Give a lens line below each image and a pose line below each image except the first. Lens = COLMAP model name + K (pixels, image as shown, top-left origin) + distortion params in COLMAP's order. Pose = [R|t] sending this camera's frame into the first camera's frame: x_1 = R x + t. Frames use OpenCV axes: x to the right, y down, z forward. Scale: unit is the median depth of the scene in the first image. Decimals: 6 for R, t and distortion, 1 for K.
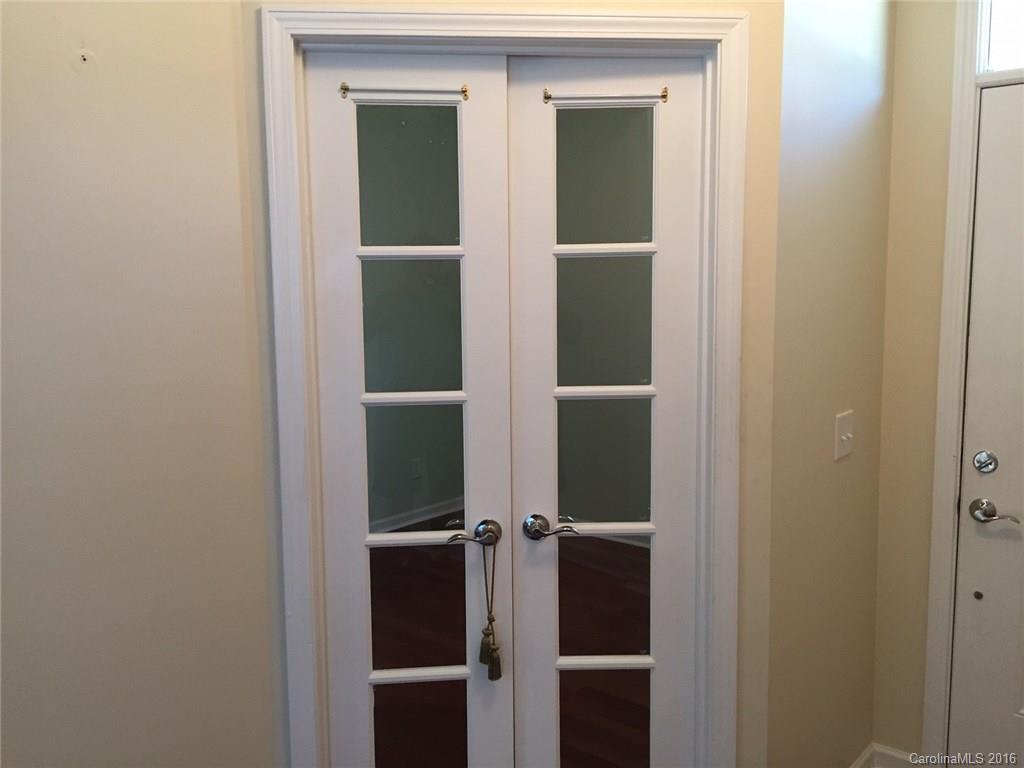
lens RADIAL K [[883.9, 0, 508.3], [0, 883.9, 385.9], [0, 0, 1]] dist [0.043078, -0.039546]
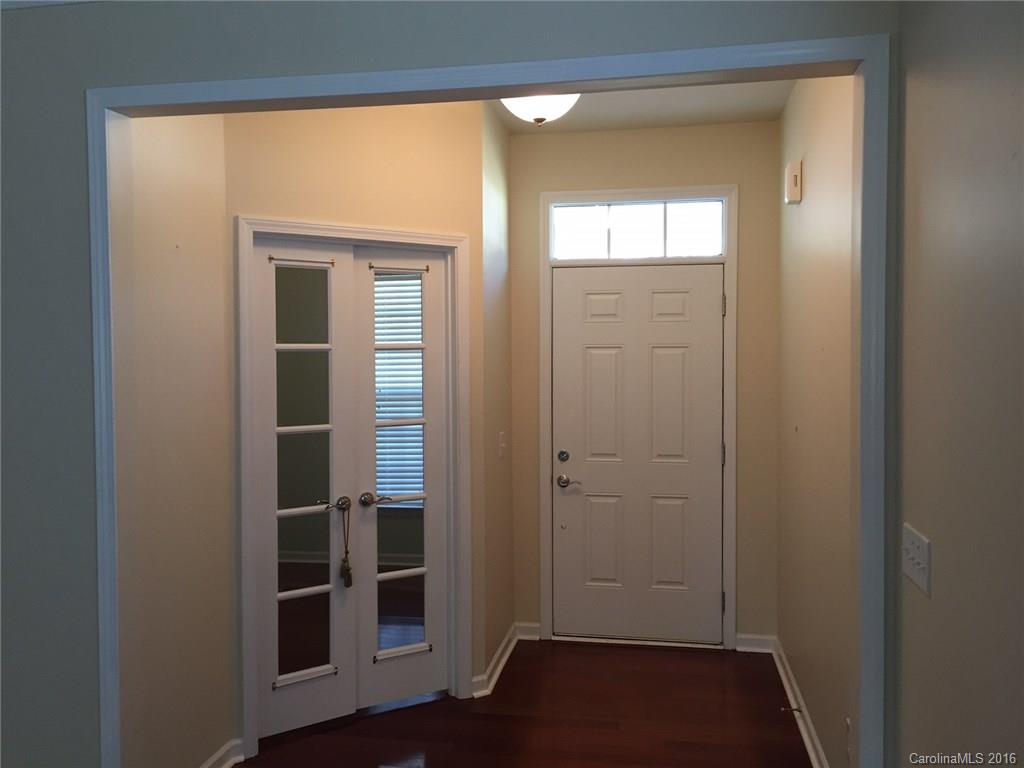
lens RADIAL K [[883.9, 0, 513.6], [0, 883.9, 384.0], [0, 0, 1]] dist [0.043078, -0.039546]
pose [[0.863184, -0.010248, 0.504785, -0.626263], [0.051532, 0.996361, -0.067892, 0.064583], [-0.502252, 0.084616, 0.860571, -0.728877]]
